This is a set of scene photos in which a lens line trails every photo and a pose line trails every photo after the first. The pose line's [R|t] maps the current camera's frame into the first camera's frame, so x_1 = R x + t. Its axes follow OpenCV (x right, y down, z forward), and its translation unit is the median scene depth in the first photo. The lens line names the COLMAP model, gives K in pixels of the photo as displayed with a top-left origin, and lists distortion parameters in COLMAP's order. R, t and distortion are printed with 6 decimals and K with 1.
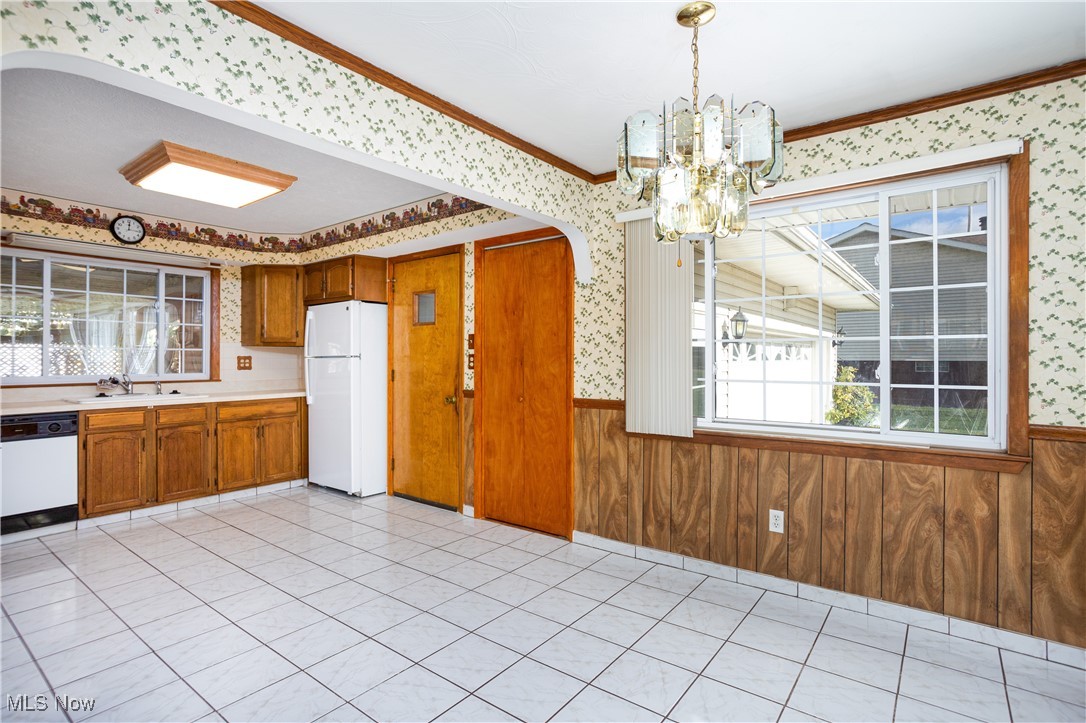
lens RADIAL K [[533.6, 0, 544.8], [0, 533.6, 360.5], [0, 0, 1]] dist [-0.001649, 0.002802]
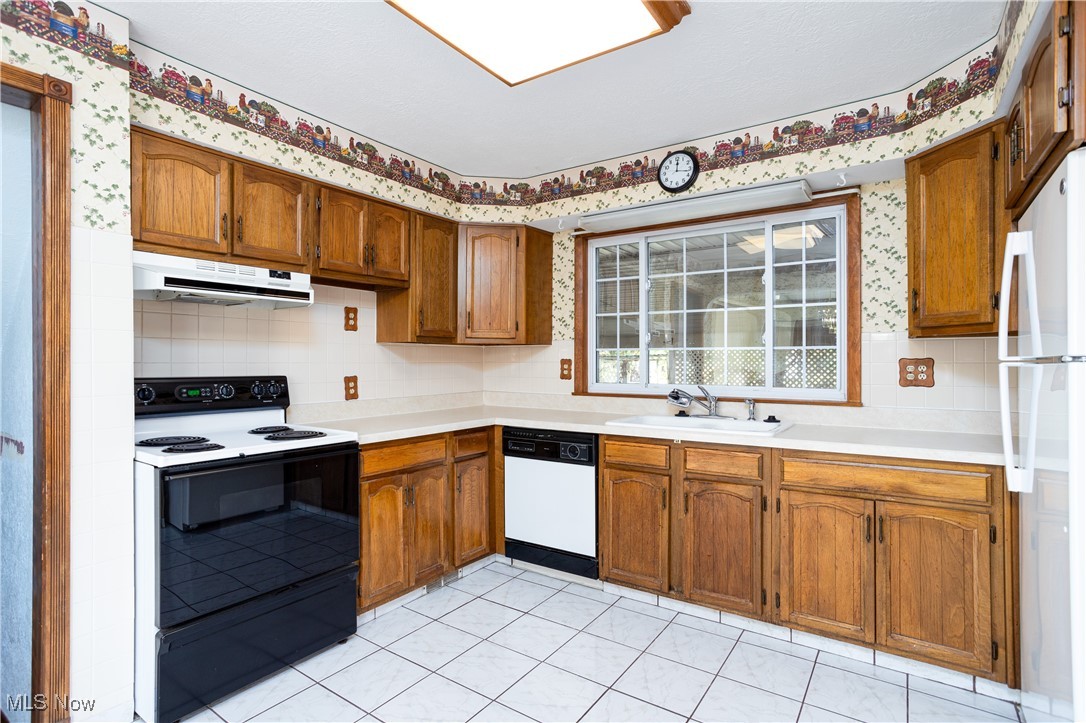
lens RADIAL K [[533.6, 0, 548.1], [0, 533.6, 357.6], [0, 0, 1]] dist [-0.001649, 0.002802]
pose [[0.062820, -0.000682, -0.998025, -0.162916], [-0.002098, 0.999997, -0.000815, -0.013145], [0.998023, 0.002145, 0.062818, 1.073787]]
